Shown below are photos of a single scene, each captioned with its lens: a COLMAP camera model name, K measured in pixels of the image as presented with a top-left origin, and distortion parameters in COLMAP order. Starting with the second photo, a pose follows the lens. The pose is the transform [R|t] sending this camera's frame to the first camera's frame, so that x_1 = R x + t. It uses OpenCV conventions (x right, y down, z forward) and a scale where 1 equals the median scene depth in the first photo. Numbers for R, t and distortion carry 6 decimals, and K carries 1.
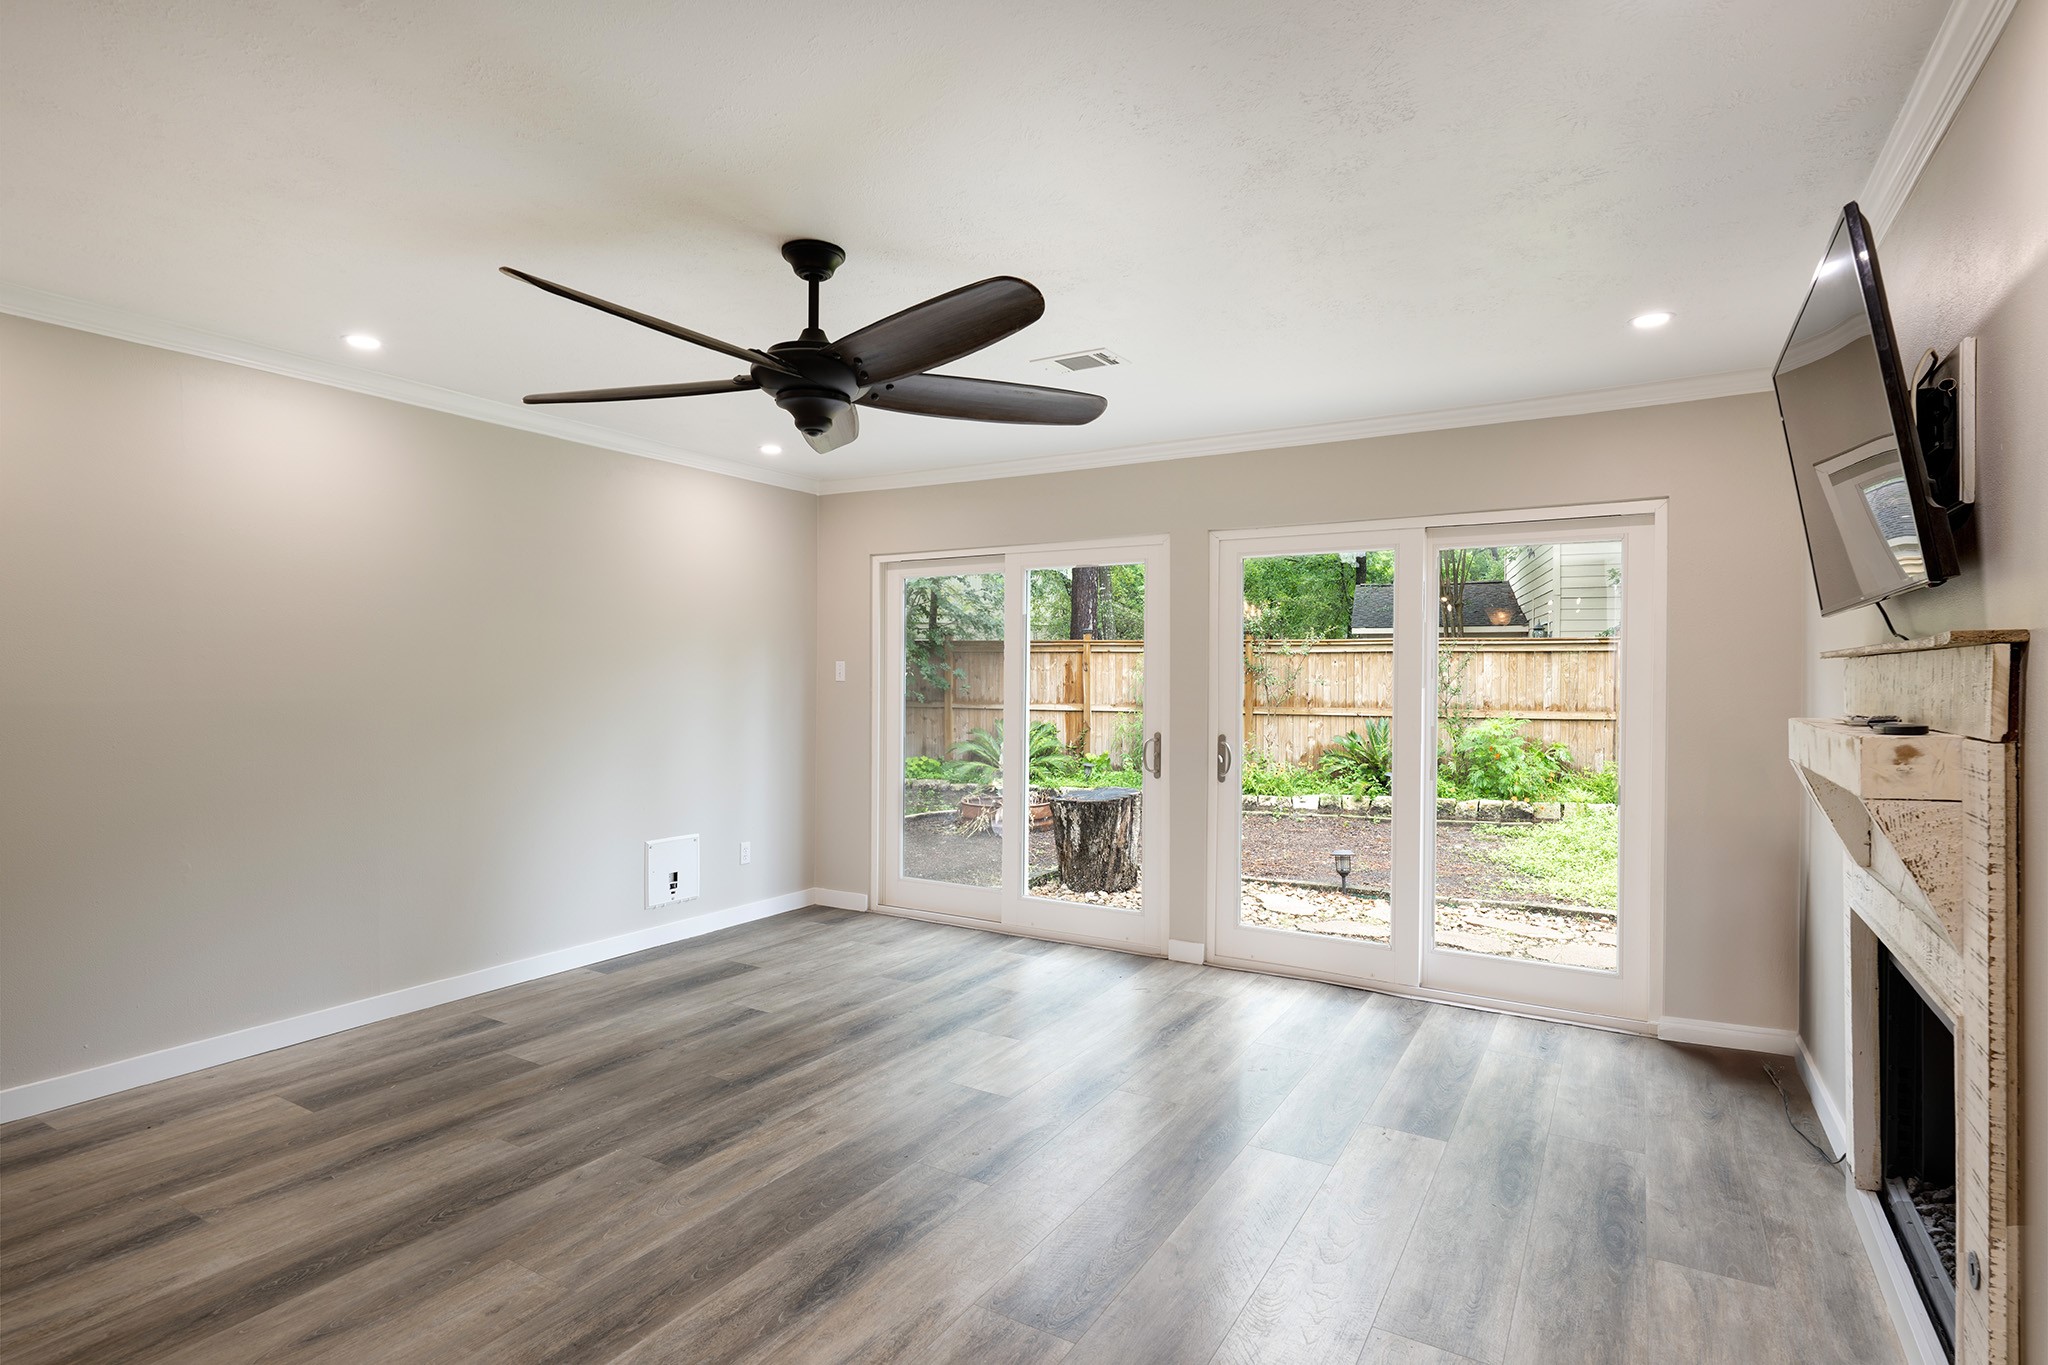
lens RADIAL K [[1040.5, 0, 1024.0], [0, 1040.5, 682.5], [0, 0, 1]] dist [-0.001160, 0.000163]
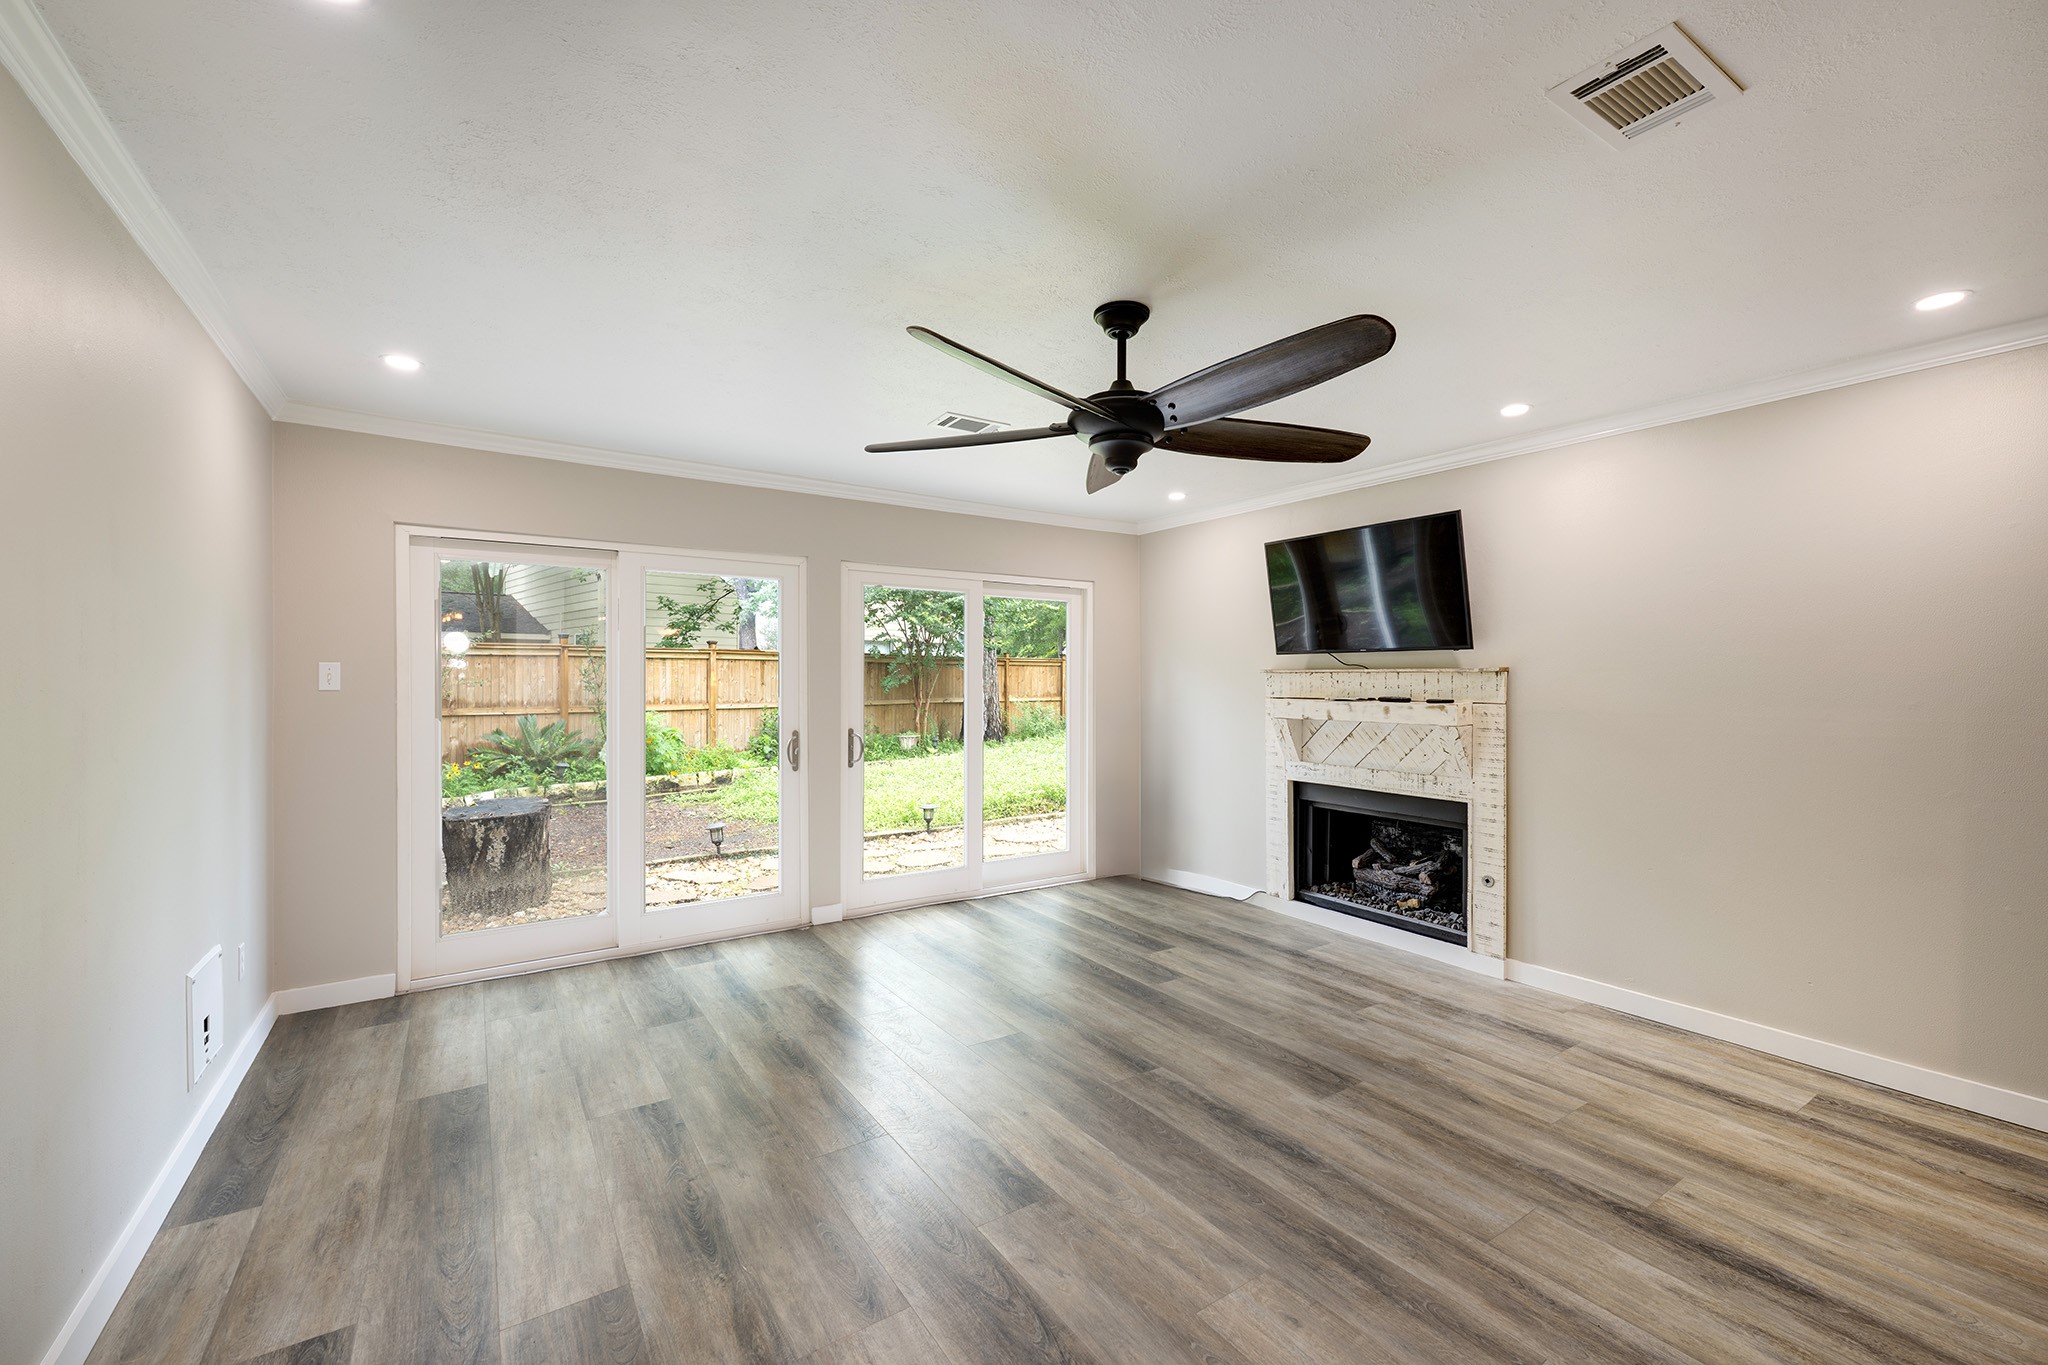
lens RADIAL K [[825.5, 0, 1024.0], [0, 825.5, 682.5], [0, 0, 1]] dist [-0.000526, 0.000319]
pose [[0.421876, -0.007574, 0.906622, -0.600336], [0.005181, 0.999969, 0.005943, -0.008659], [-0.906639, 0.002190, 0.421902, 0.403371]]
